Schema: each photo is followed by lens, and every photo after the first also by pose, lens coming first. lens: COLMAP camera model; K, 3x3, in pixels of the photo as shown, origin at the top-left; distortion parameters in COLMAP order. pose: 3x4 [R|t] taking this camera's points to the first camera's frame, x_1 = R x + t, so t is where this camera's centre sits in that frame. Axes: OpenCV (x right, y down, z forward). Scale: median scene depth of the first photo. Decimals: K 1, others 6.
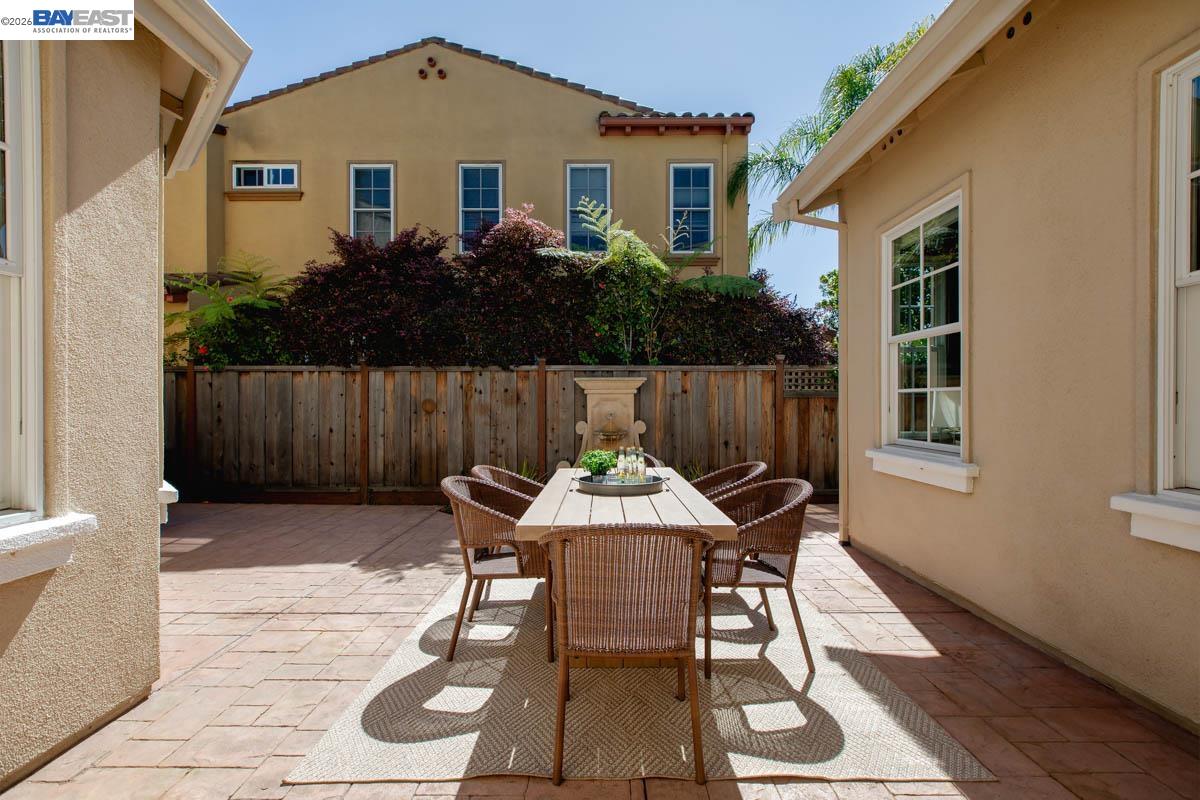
lens RADIAL K [[528.9, 0, 600.0], [0, 528.9, 400.0], [0, 0, 1]] dist [0.003365, 0.000192]
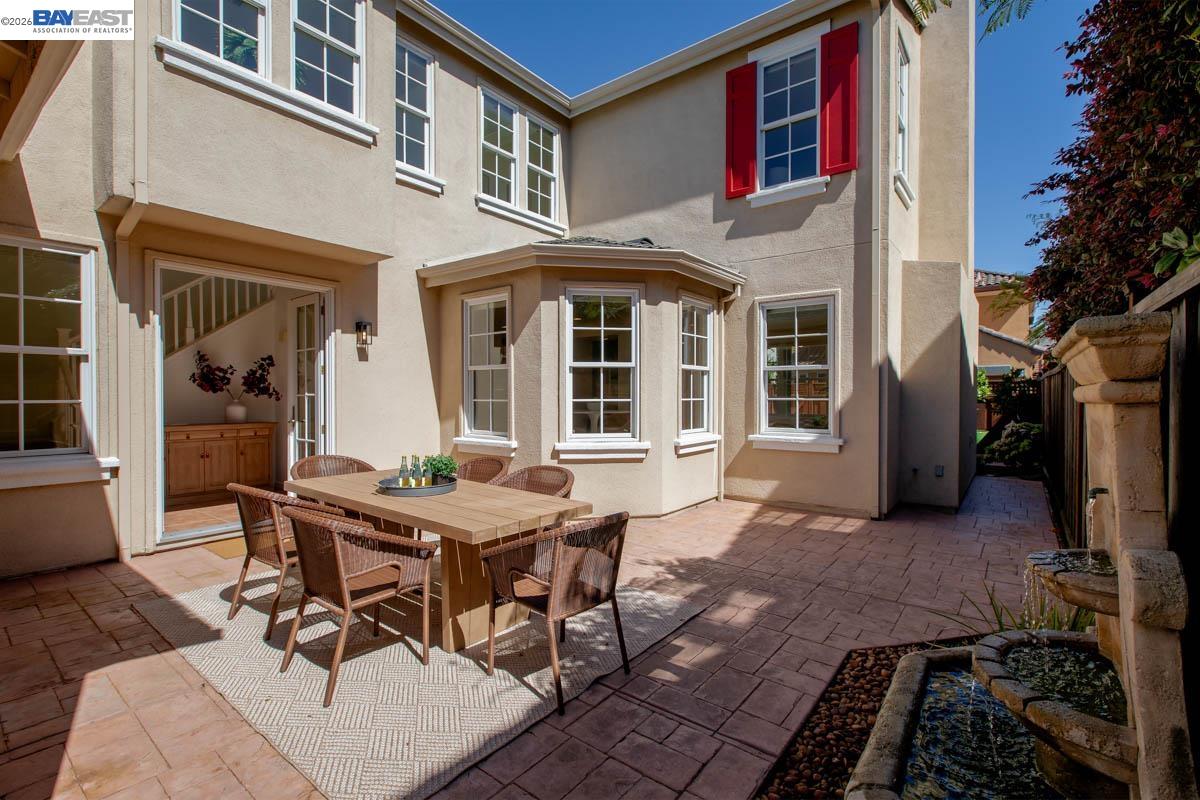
lens RADIAL K [[530.0, 0, 614.3], [0, 530.0, 399.9], [0, 0, 1]] dist [0.000893, -0.000770]
pose [[-0.587233, 0.010306, -0.809352, 0.321335], [0.002428, 0.999937, 0.010971, -0.015710], [0.809414, 0.004477, -0.587221, 0.904491]]
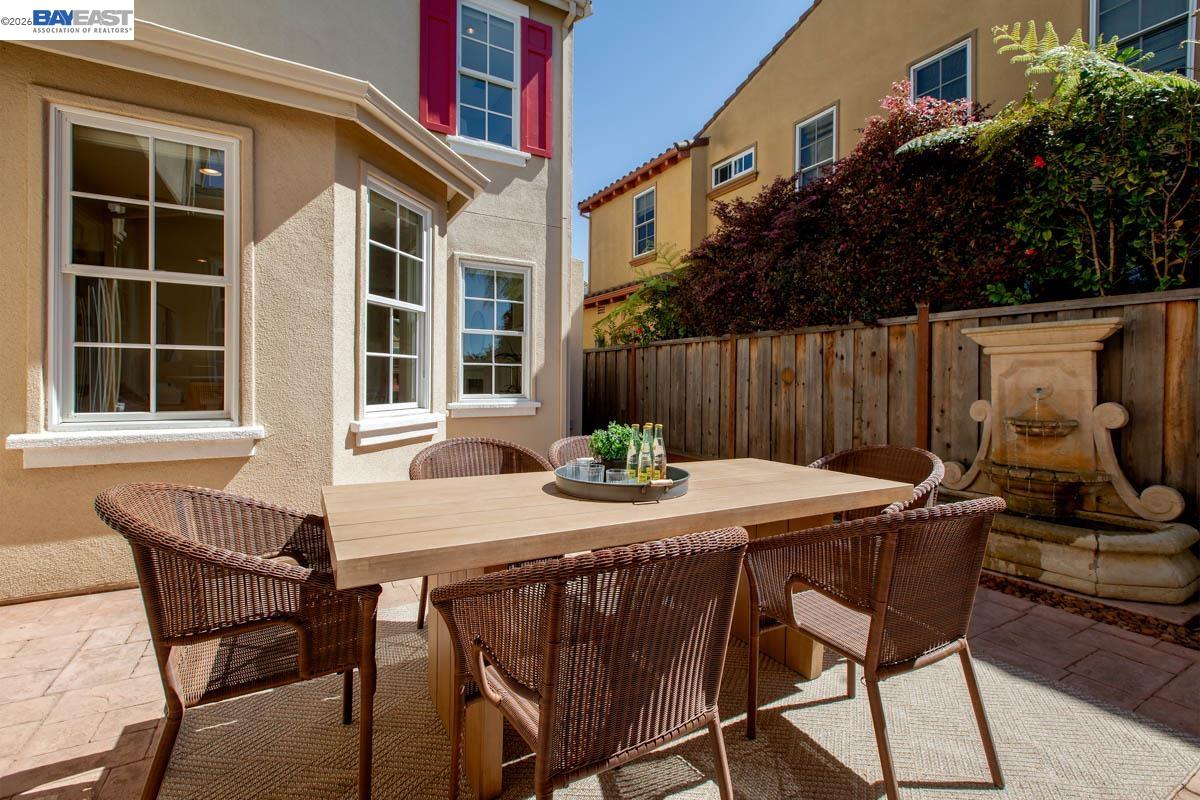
lens RADIAL K [[536.6, 0, 596.9], [0, 536.6, 379.6], [0, 0, 1]] dist [0.000080, -0.000135]
pose [[0.499860, 0.003028, -0.866101, 0.269976], [-0.004969, 0.999987, 0.000628, 0.018298], [0.866092, 0.003989, 0.499869, 0.303604]]
